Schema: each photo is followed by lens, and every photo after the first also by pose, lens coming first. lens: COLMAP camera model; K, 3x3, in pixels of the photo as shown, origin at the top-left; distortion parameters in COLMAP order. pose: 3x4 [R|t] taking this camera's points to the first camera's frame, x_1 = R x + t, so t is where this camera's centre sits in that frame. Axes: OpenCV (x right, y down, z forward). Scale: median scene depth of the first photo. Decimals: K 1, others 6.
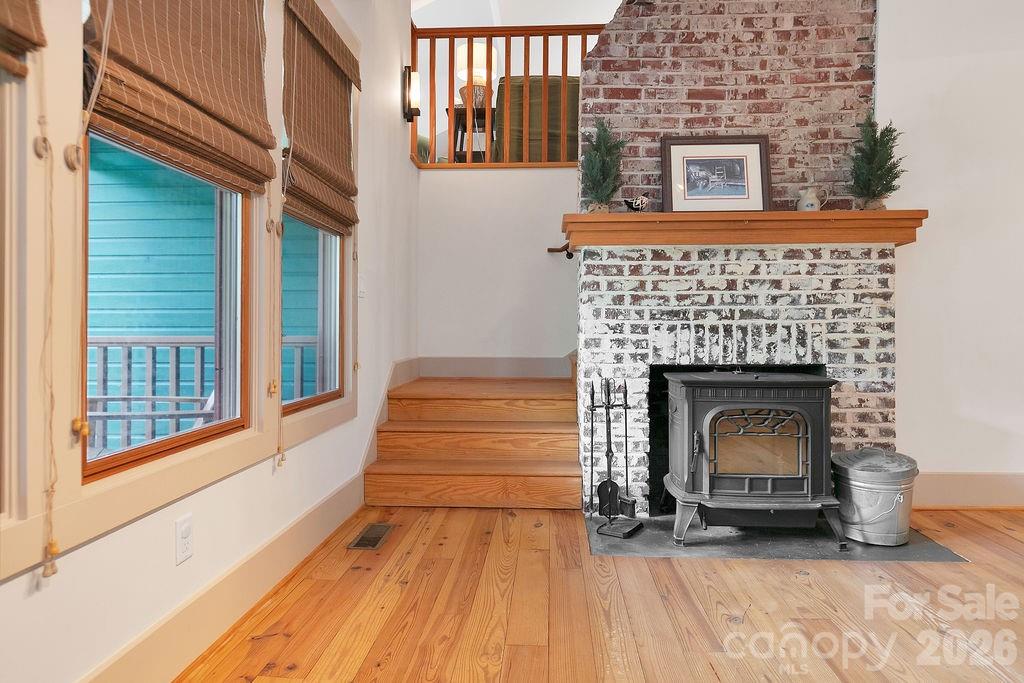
lens RADIAL K [[632.1, 0, 525.9], [0, 632.1, 324.9], [0, 0, 1]] dist [-0.002576, -0.001579]
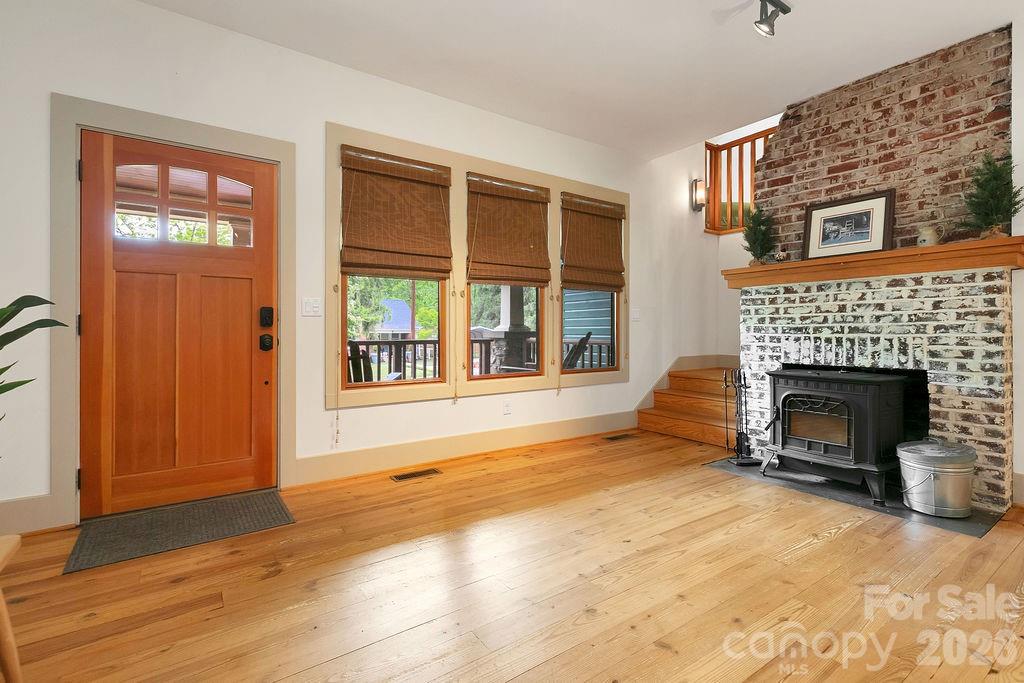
lens RADIAL K [[479.1, 0, 512.1], [0, 479.1, 335.3], [0, 0, 1]] dist [-0.002662, -0.000482]
pose [[0.603460, 0.007819, -0.797355, 0.717931], [0.002976, 0.999923, 0.012058, -0.019251], [0.797388, -0.009650, 0.603390, -0.205453]]
